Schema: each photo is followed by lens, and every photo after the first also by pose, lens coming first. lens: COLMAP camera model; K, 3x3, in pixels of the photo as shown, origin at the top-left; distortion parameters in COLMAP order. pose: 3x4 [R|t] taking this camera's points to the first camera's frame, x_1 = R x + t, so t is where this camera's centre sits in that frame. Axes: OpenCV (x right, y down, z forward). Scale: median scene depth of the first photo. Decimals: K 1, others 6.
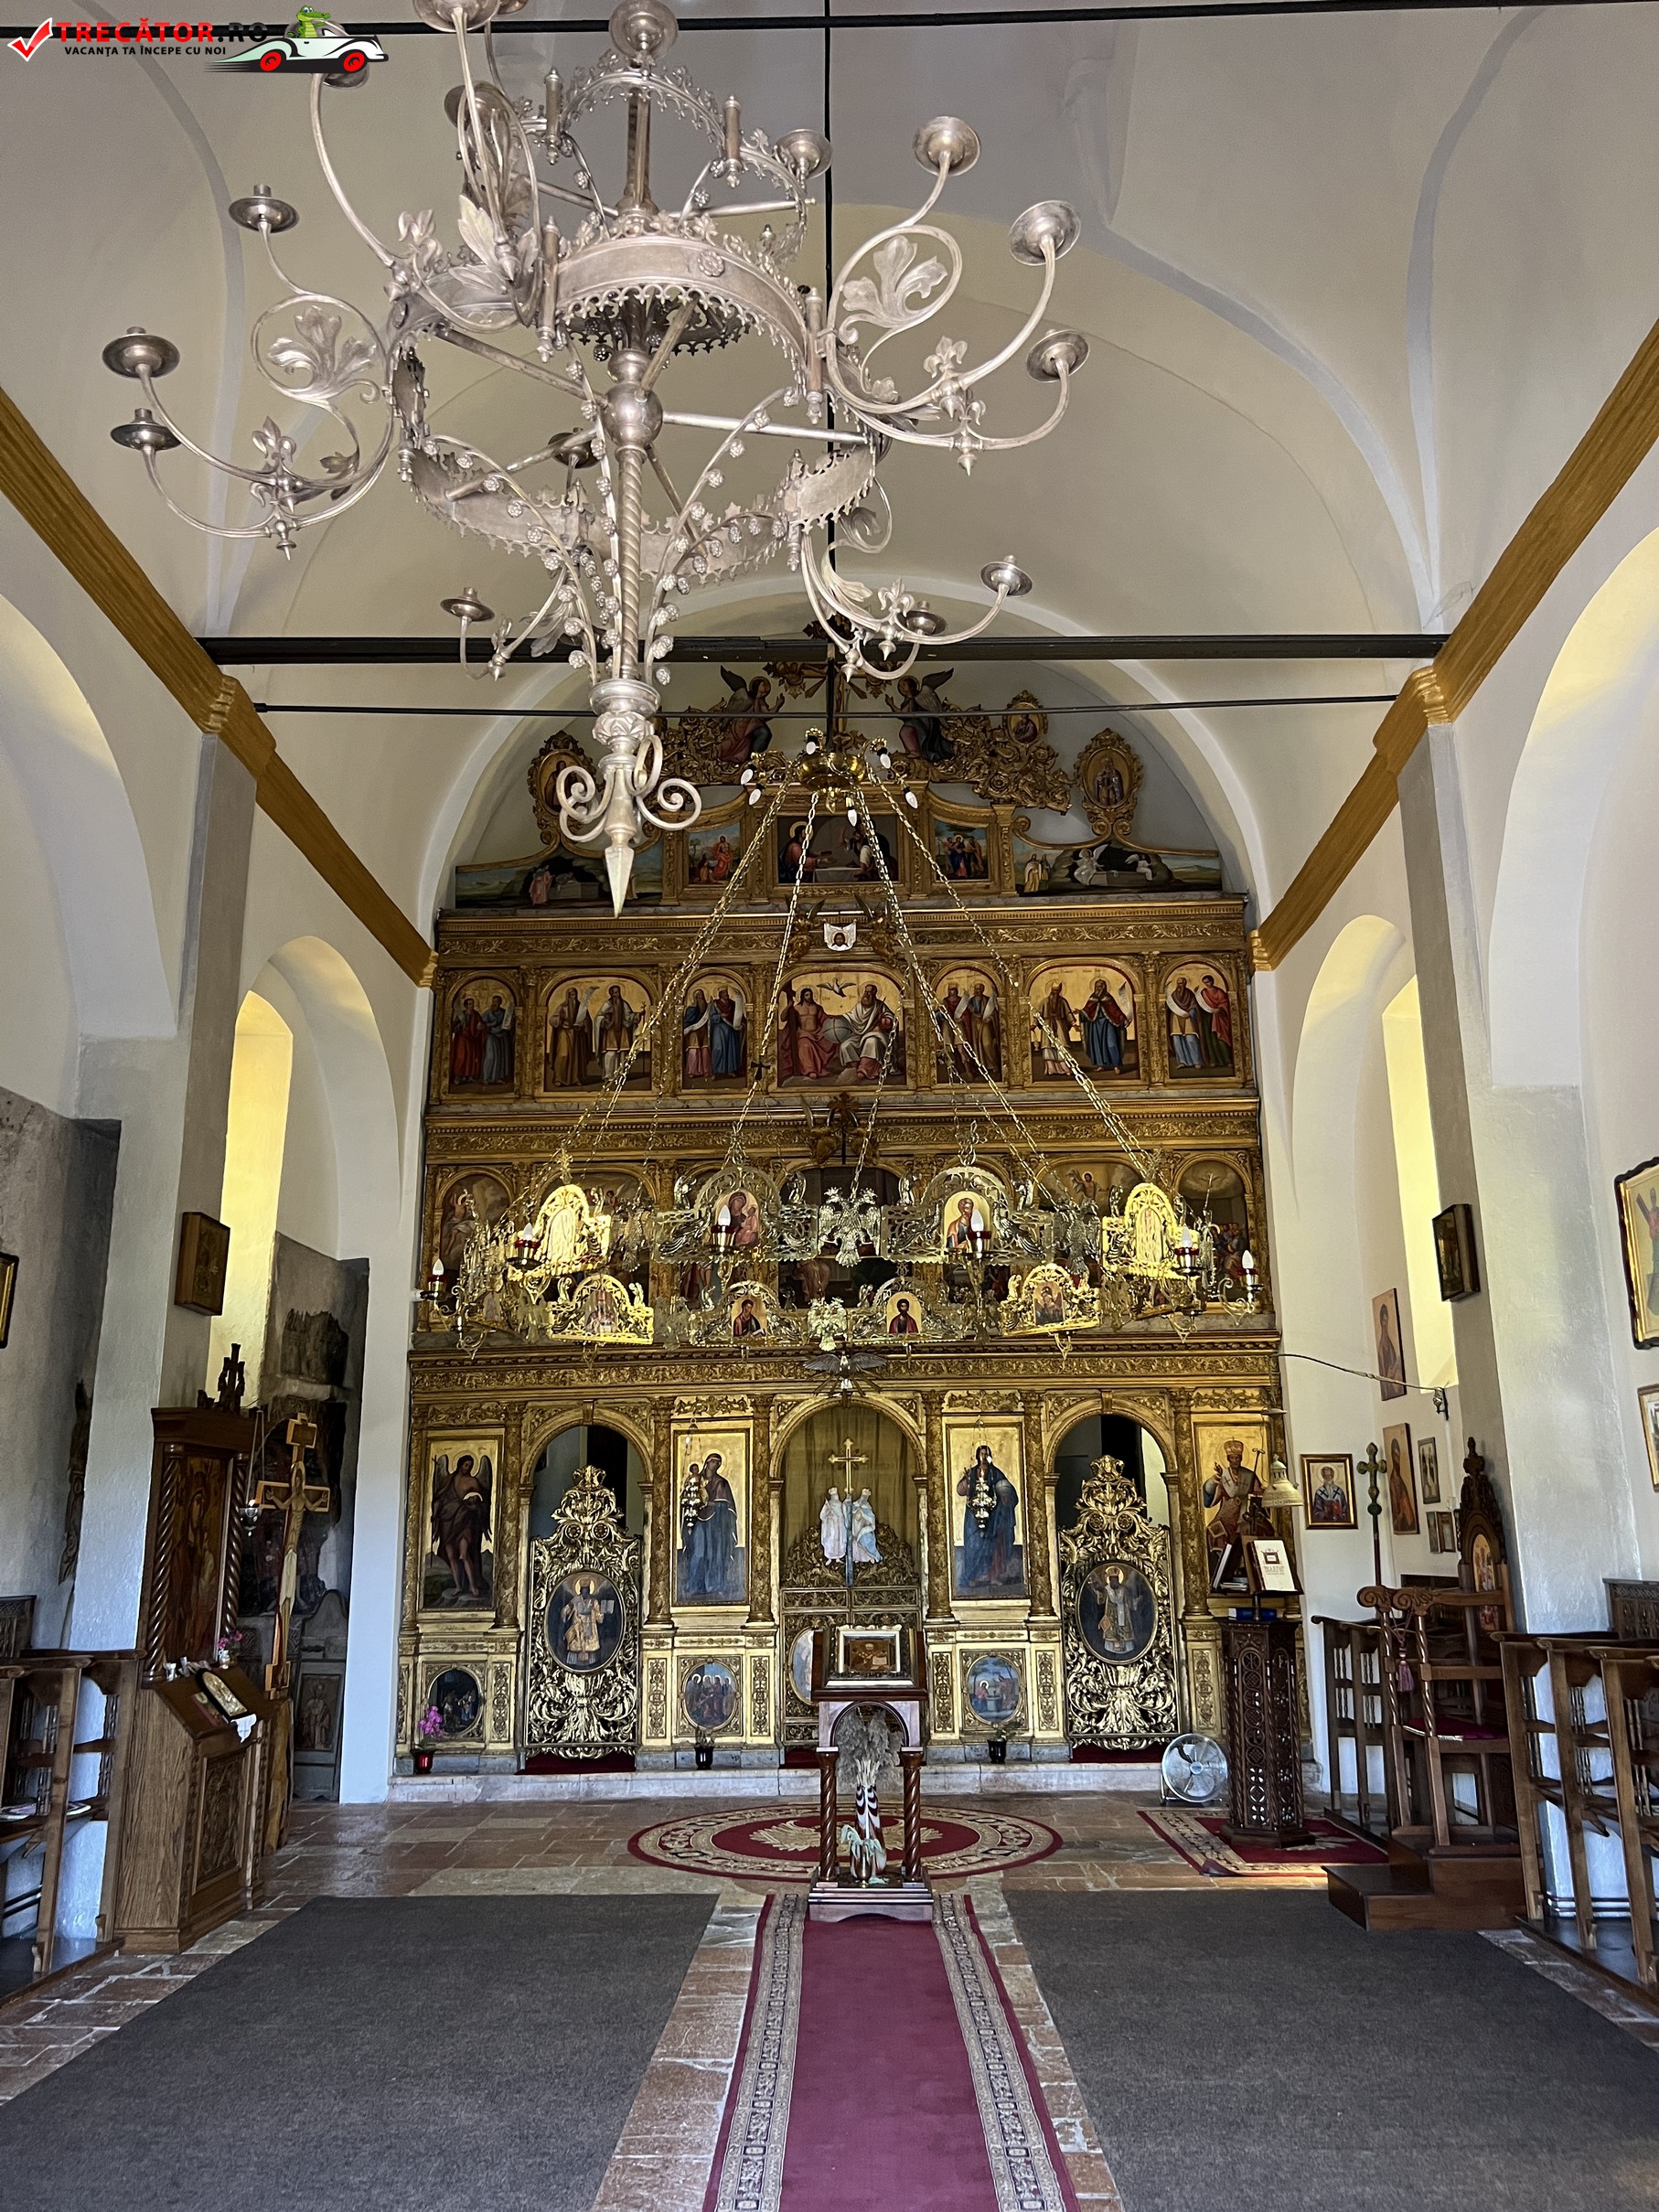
lens RADIAL K [[1671.0, 0, 846.2], [0, 1671.0, 1100.9], [0, 0, 1]] dist [0.033141, -0.055293]
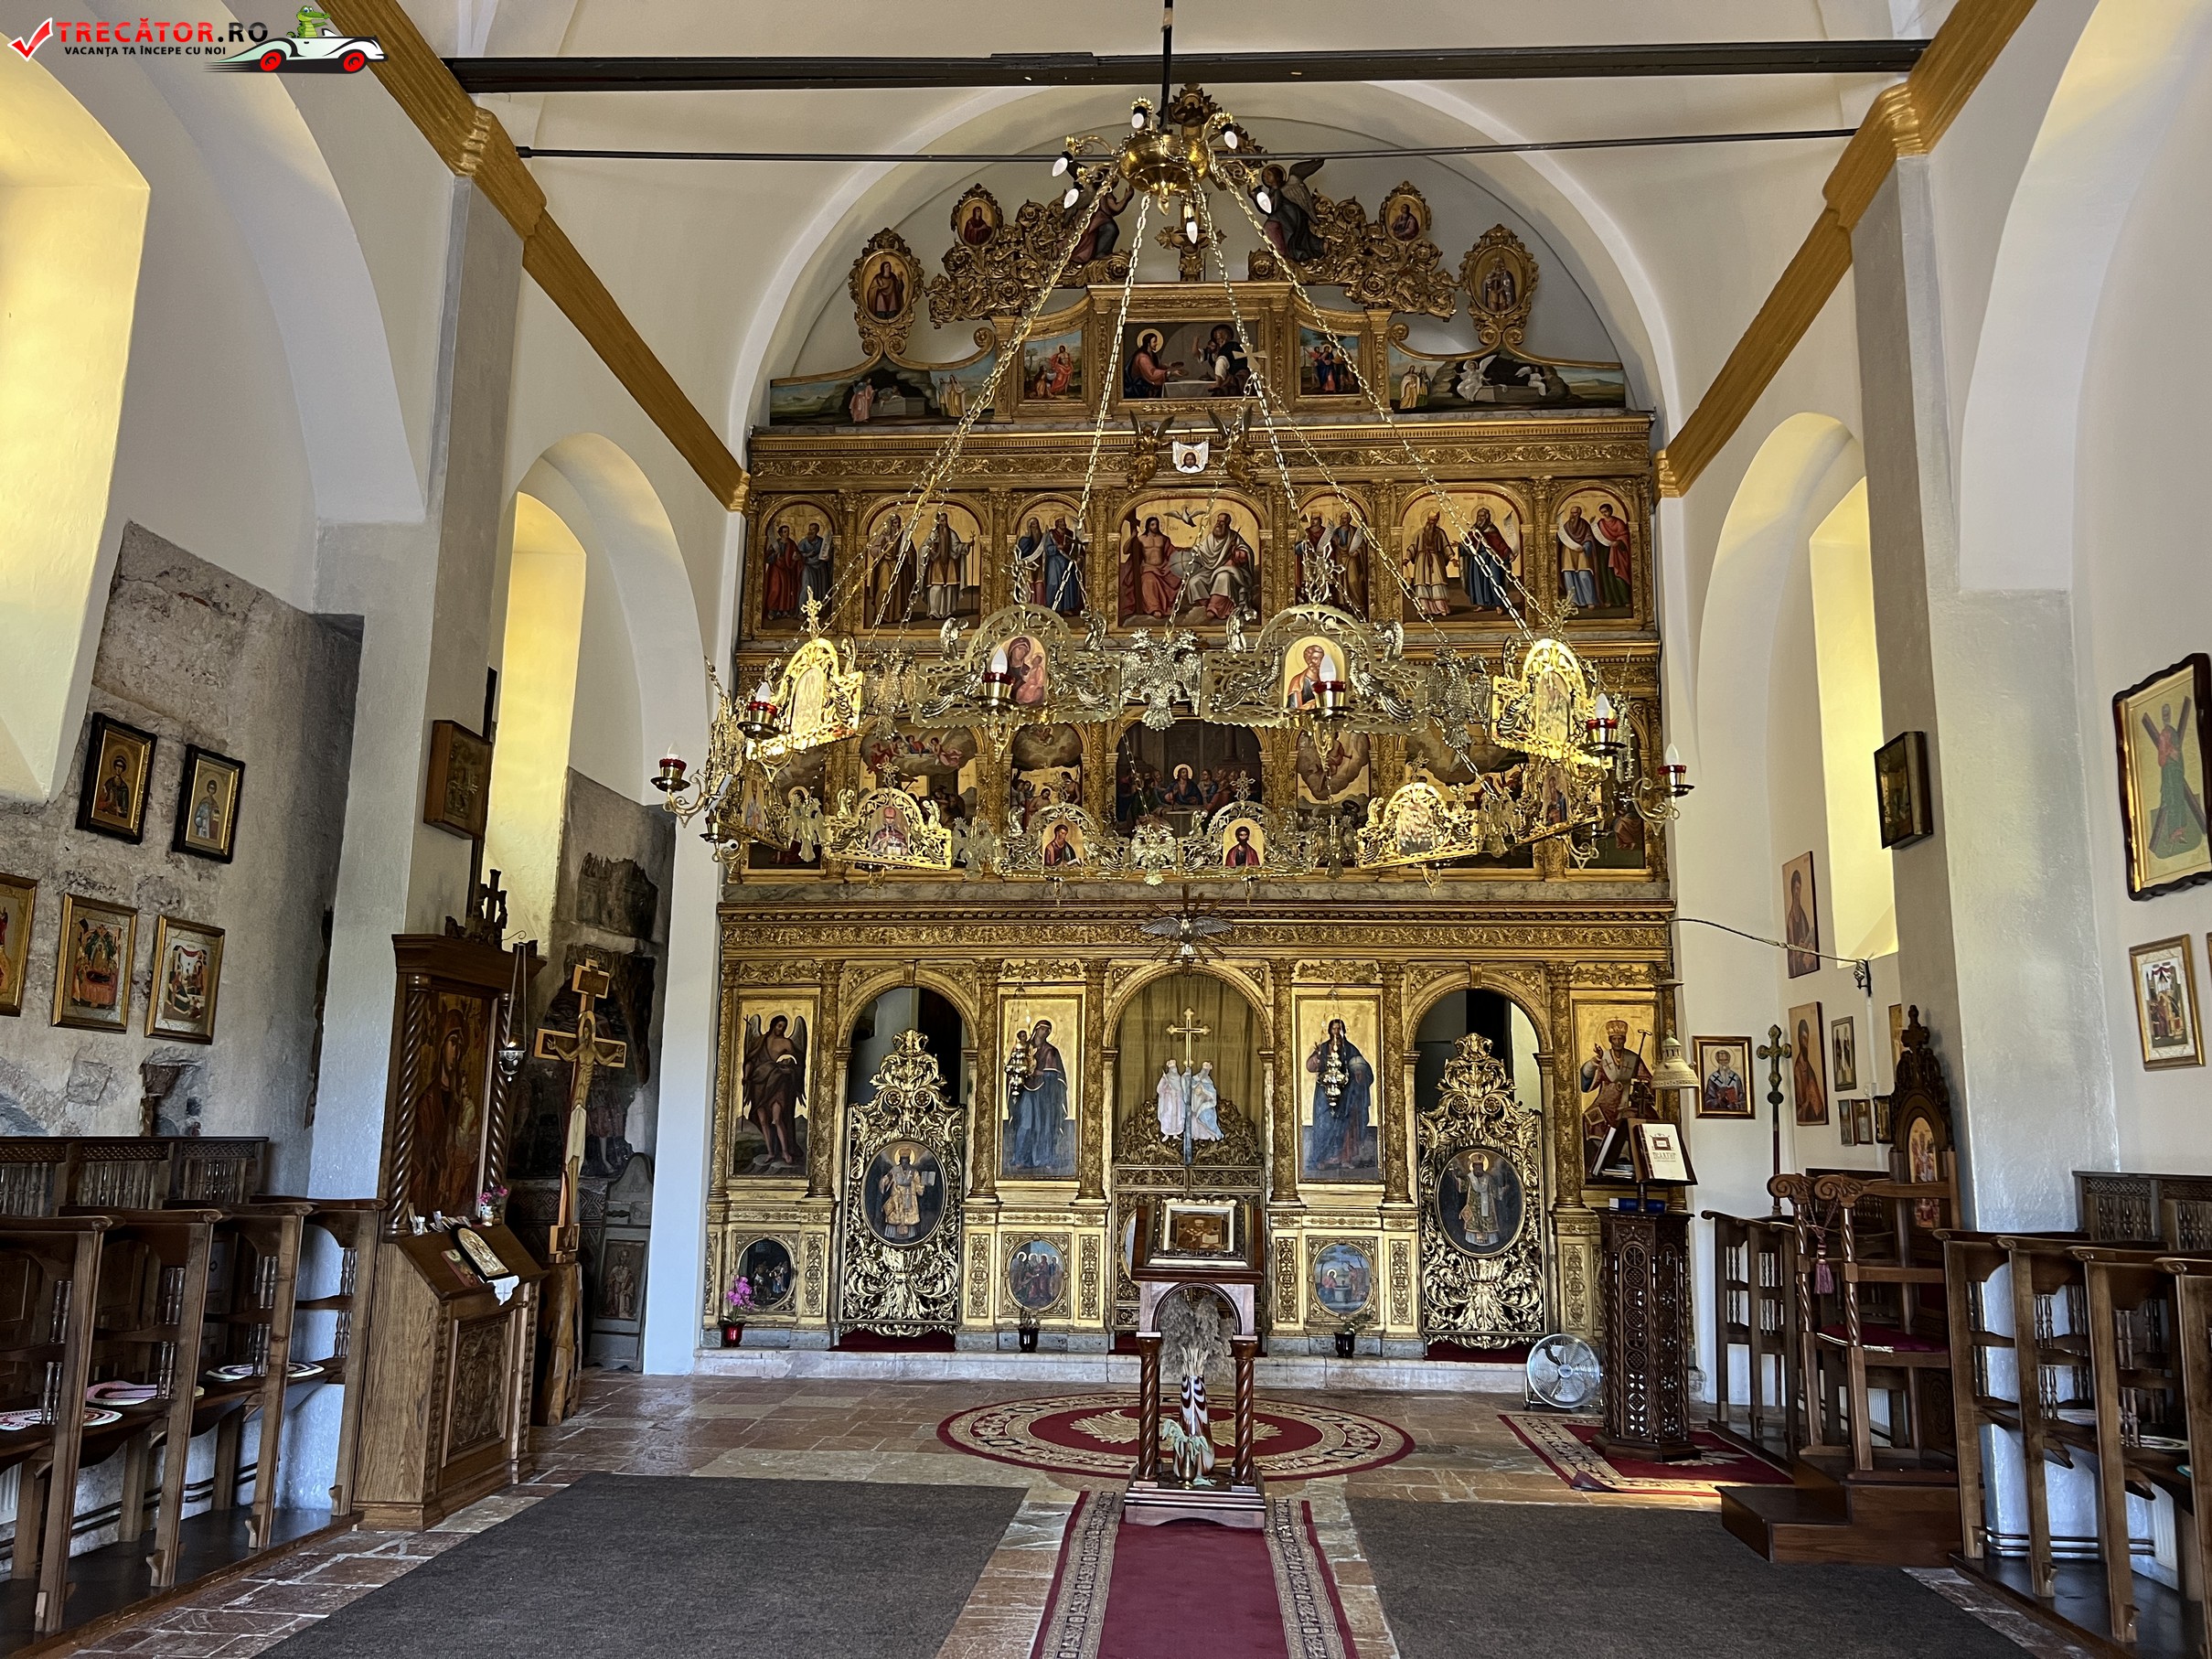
lens RADIAL K [[1671.0, 0, 1106.9], [0, 1671.0, 837.2], [0, 0, 1]] dist [0.033141, -0.055293]
pose [[0.997986, 0.017313, -0.061034, 0.010904], [-0.012421, 0.996747, 0.079635, 0.037726], [0.062214, -0.078716, 0.994954, 0.096528]]
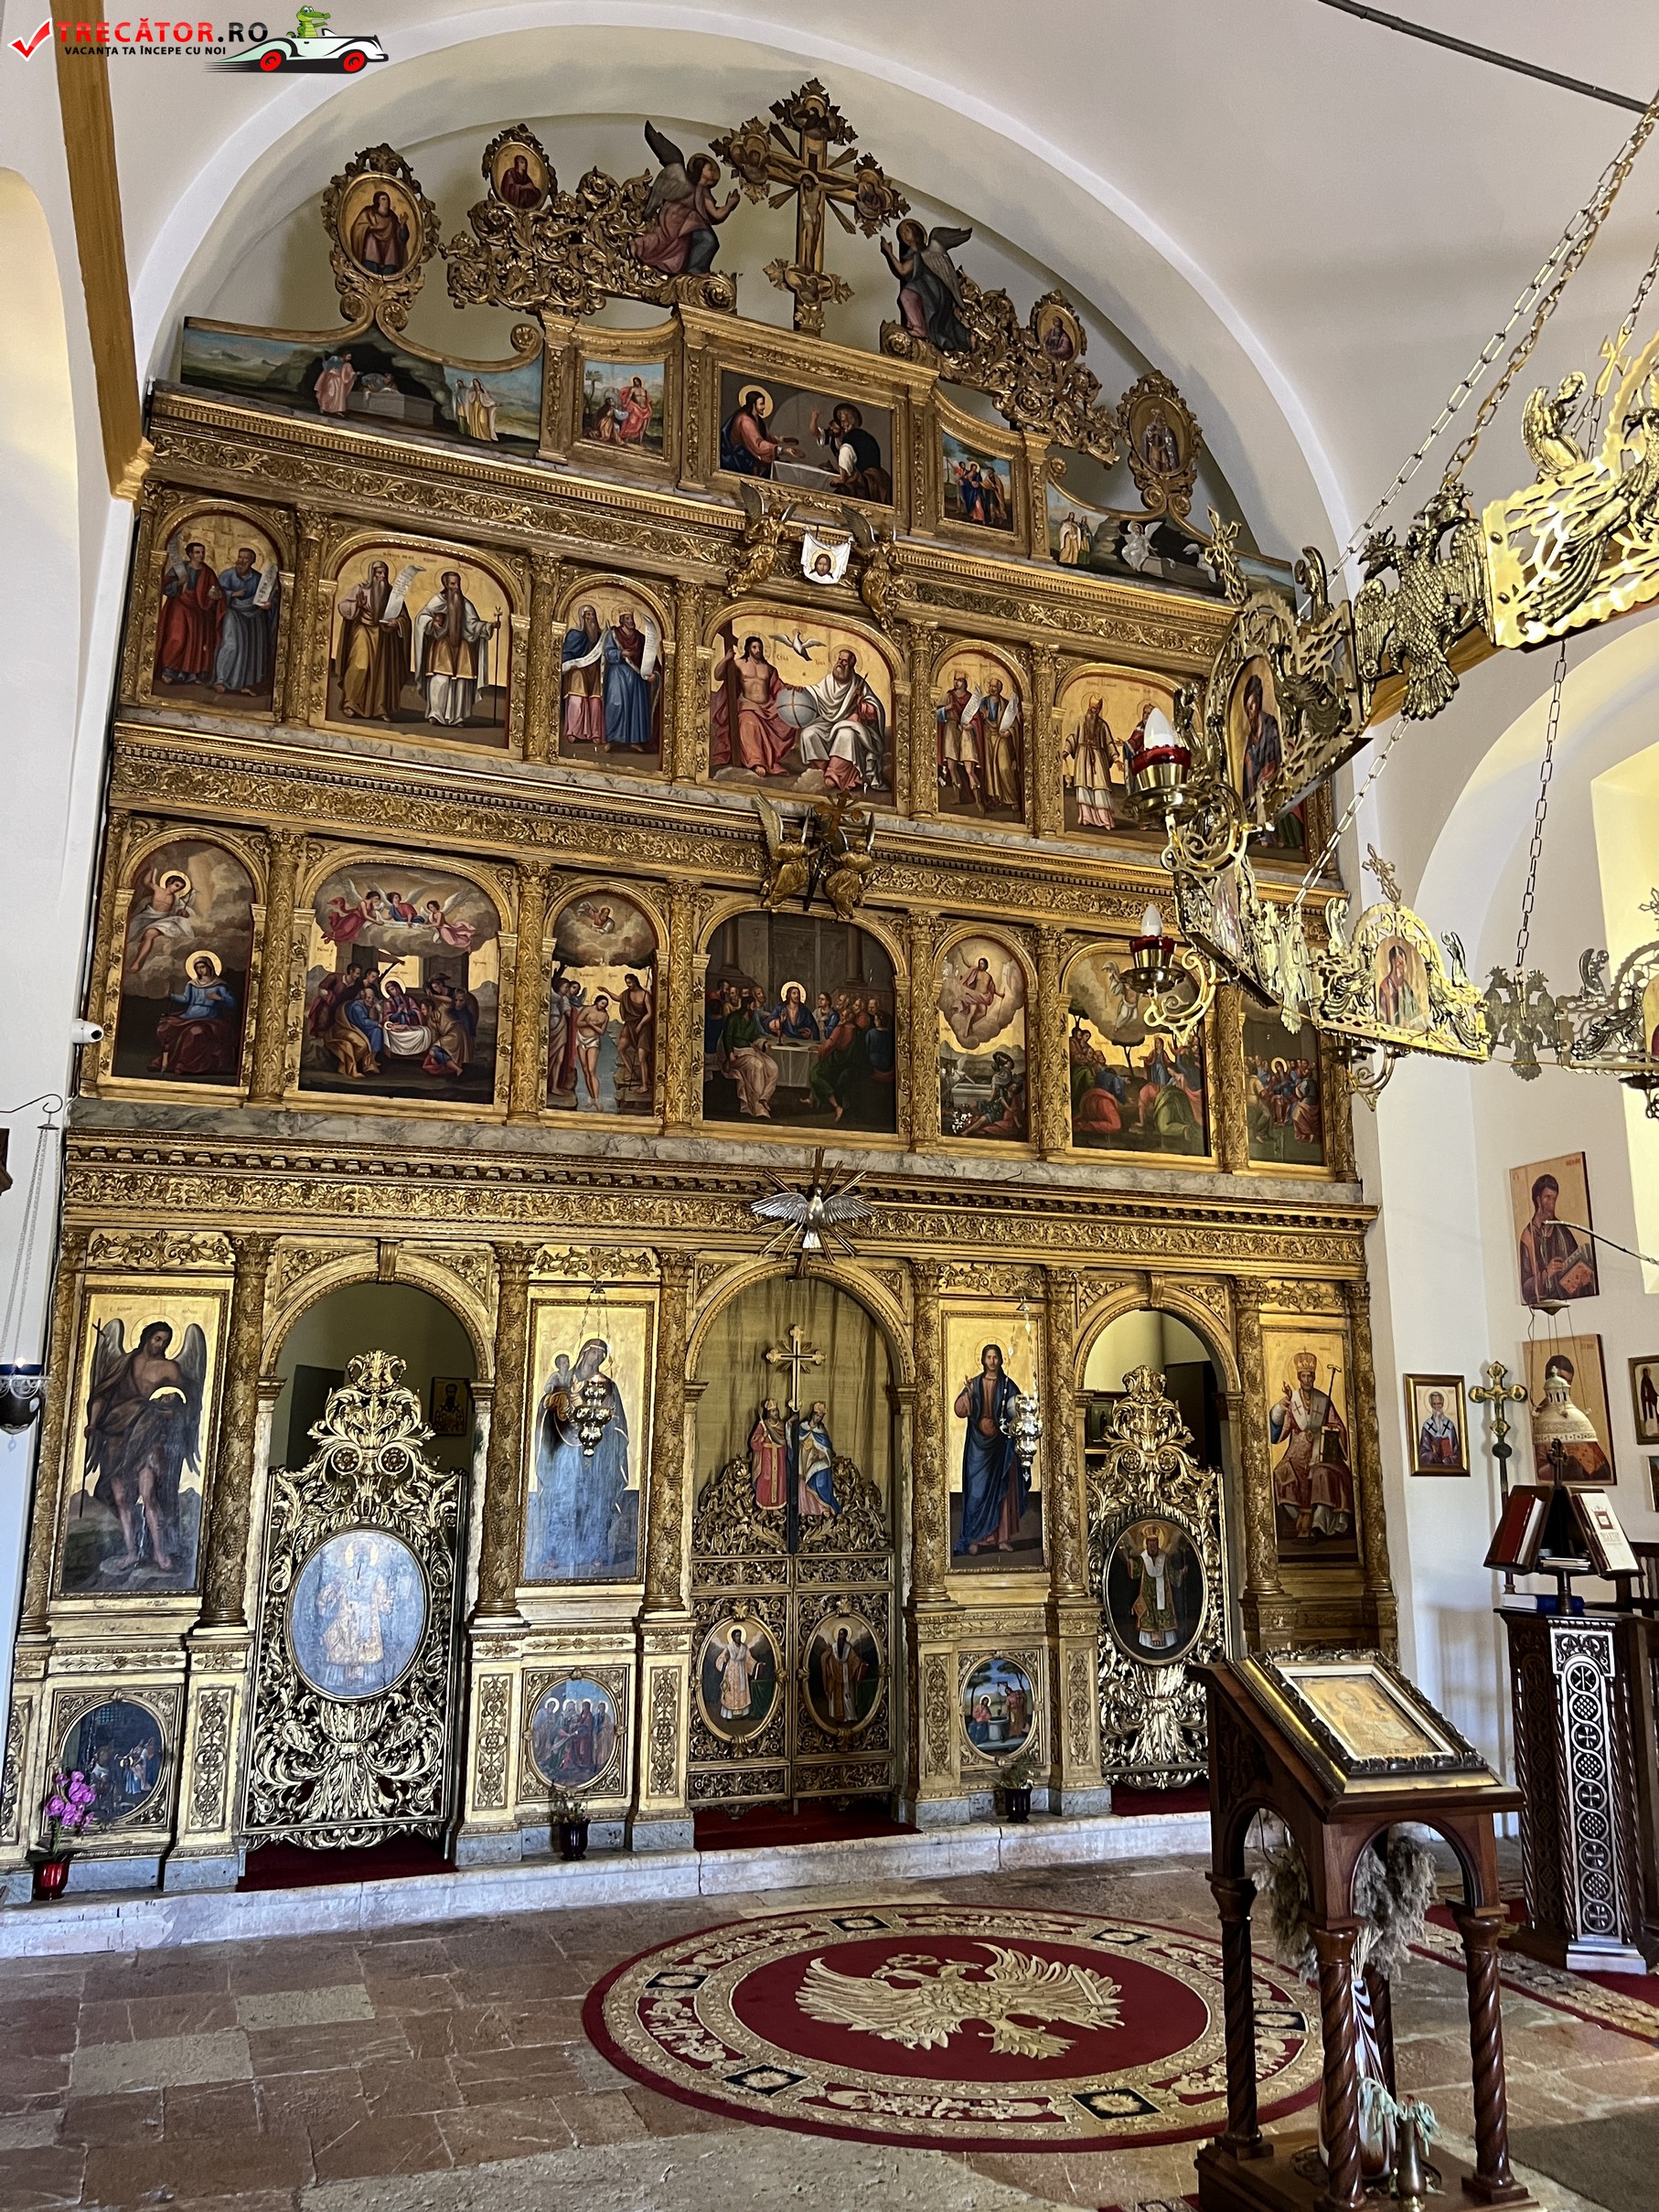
lens RADIAL K [[1671.0, 0, 847.2], [0, 1671.0, 1102.5], [0, 0, 1]] dist [0.033141, -0.055293]
pose [[0.932970, 0.093686, 0.347548, -0.223459], [-0.105957, 0.994235, 0.016424, 0.109574], [-0.344006, -0.052148, 0.937518, 0.415544]]
